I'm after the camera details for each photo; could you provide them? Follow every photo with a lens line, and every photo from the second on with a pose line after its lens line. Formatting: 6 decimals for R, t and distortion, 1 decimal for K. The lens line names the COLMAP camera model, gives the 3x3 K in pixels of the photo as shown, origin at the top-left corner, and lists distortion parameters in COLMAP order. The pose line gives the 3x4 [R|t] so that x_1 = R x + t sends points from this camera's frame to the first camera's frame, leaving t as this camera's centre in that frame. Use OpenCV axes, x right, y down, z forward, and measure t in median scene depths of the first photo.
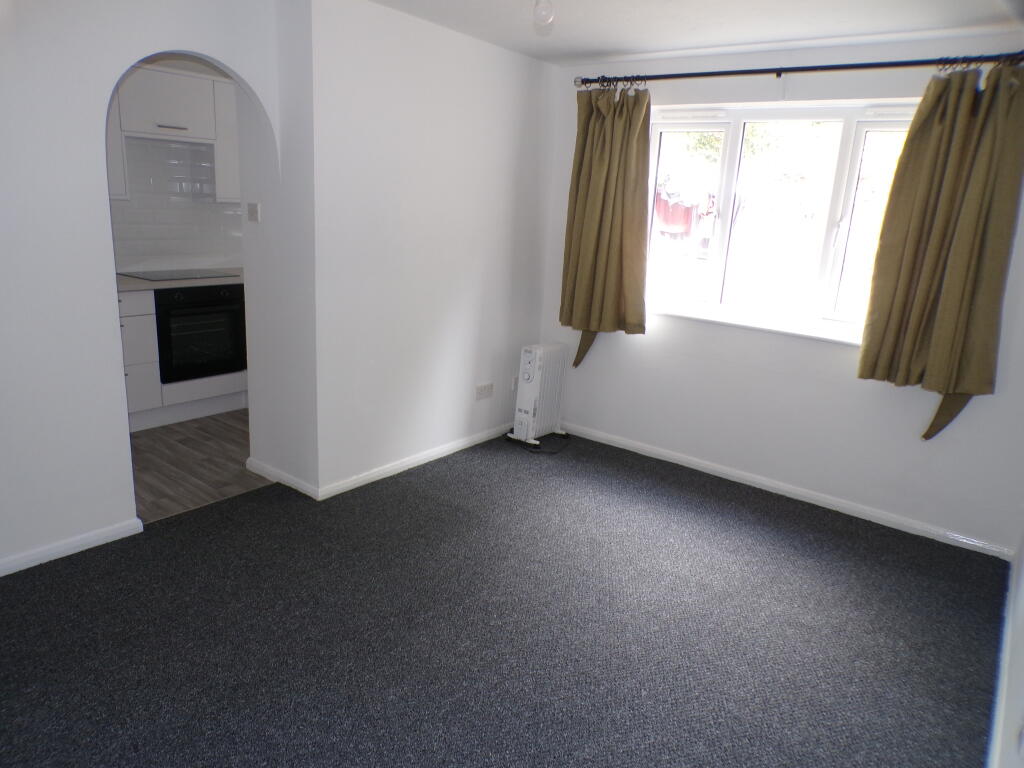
lens RADIAL K [[701.7, 0, 508.4], [0, 701.7, 386.2], [0, 0, 1]] dist [0.011021, -0.001218]
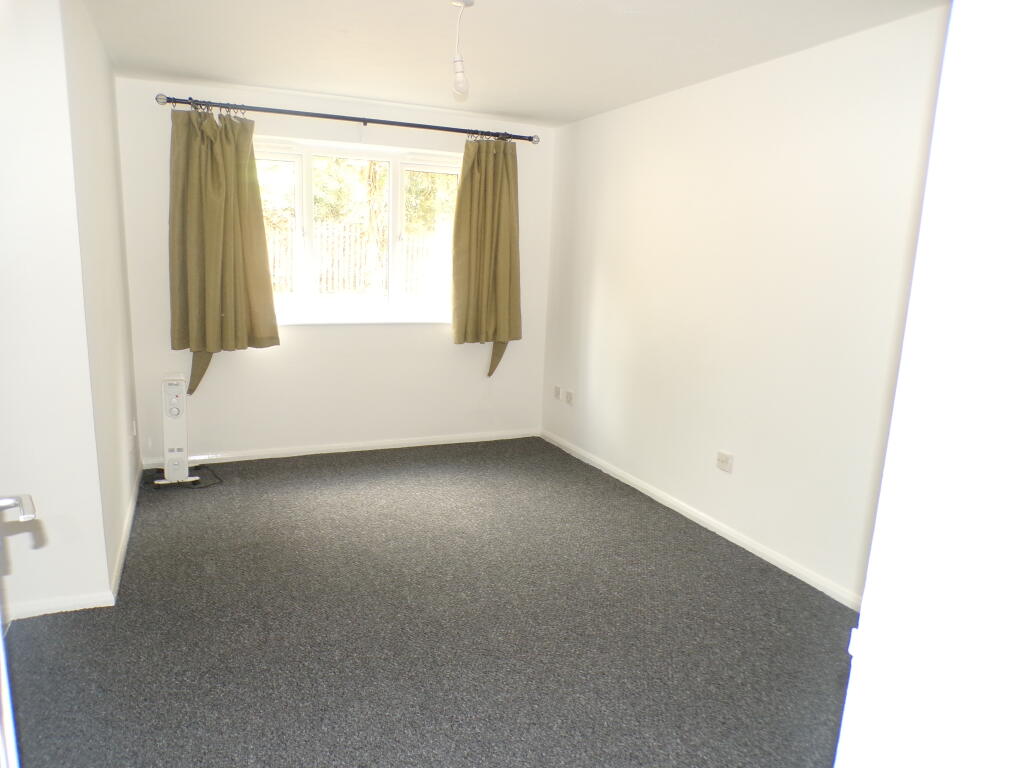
lens RADIAL K [[701.7, 0, 508.2], [0, 701.7, 377.4], [0, 0, 1]] dist [0.011021, -0.001218]
pose [[0.492695, -0.201630, 0.846520, -0.577257], [0.222030, 0.969717, 0.101747, -0.058861], [-0.841400, 0.137823, 0.522543, 0.155020]]
